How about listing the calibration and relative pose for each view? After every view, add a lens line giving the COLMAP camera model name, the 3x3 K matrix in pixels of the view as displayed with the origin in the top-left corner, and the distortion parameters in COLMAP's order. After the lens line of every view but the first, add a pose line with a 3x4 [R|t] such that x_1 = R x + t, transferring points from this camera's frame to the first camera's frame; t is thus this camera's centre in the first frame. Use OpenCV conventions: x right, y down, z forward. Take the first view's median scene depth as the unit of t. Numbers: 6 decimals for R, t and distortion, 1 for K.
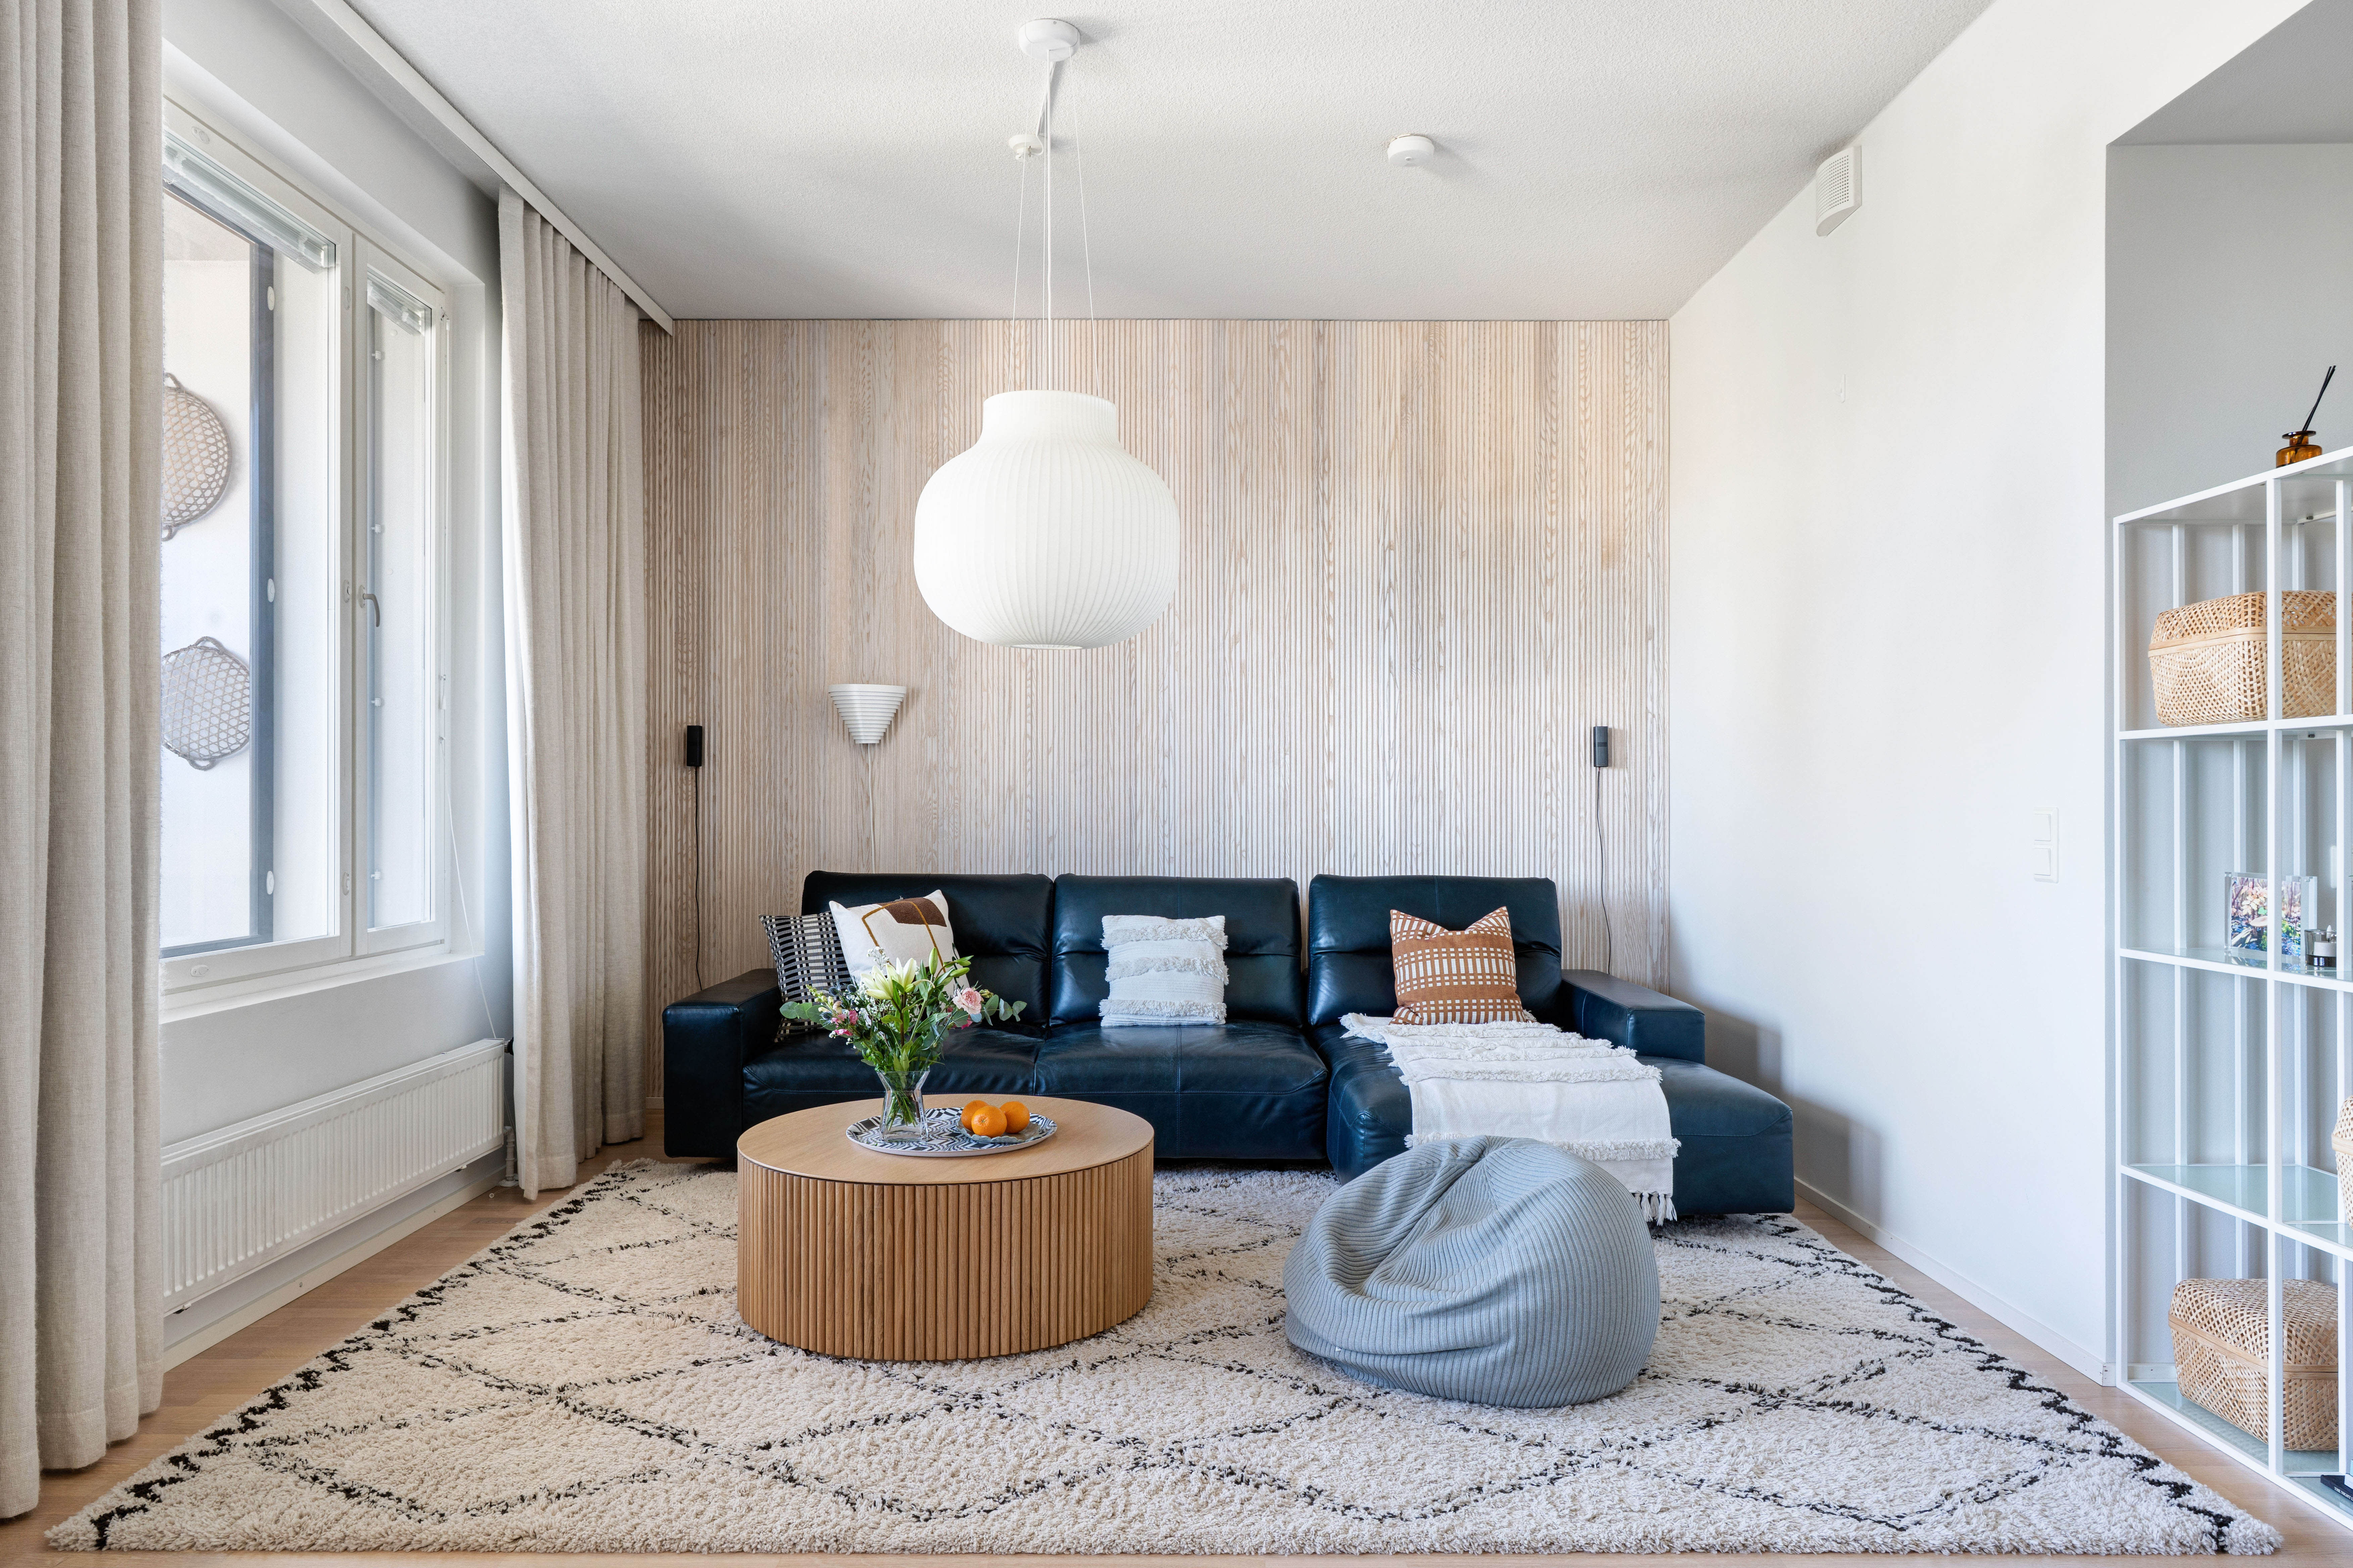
lens RADIAL K [[1520.6, 0, 1179.6], [0, 1520.6, 802.1], [0, 0, 1]] dist [0.004842, 0.000893]
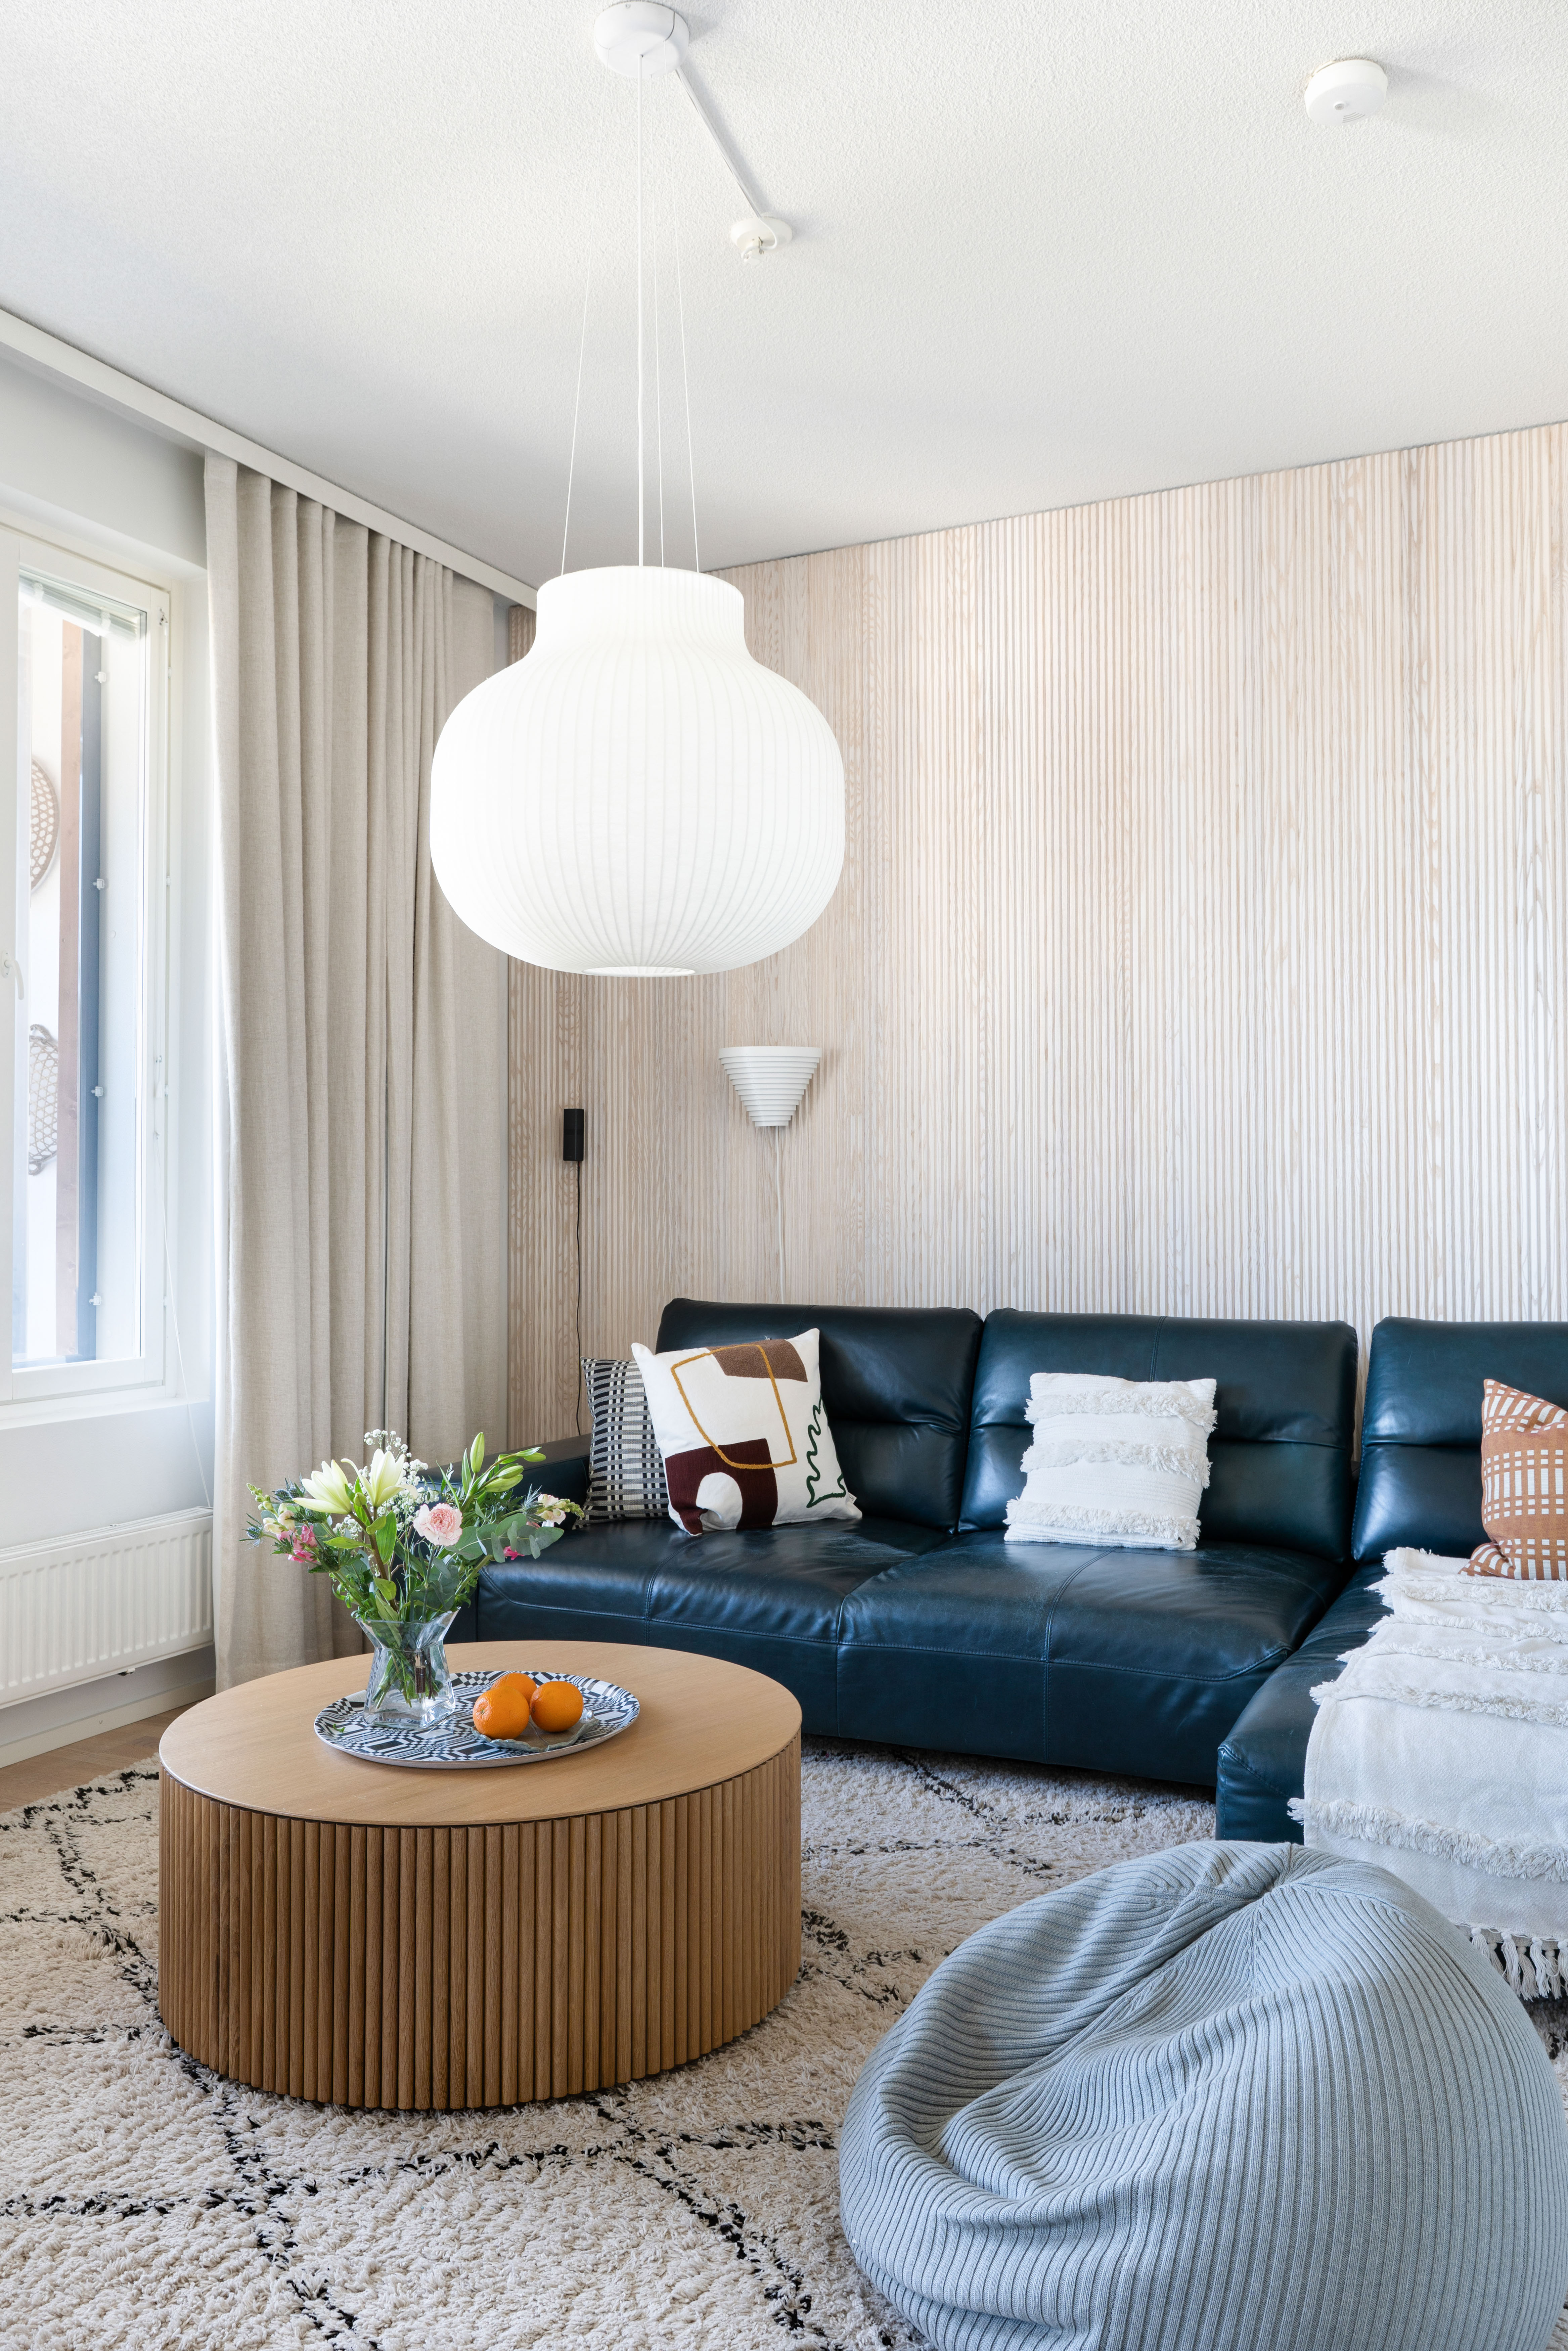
lens RADIAL K [[1817.1, 0, 781.7], [0, 1817.1, 1161.5], [0, 0, 1]] dist [0.003624, 0.000695]
pose [[0.902675, -0.016494, -0.430007, 0.202604], [0.008292, 0.999746, -0.020941, -0.003015], [0.430243, 0.015337, 0.902583, 0.228351]]
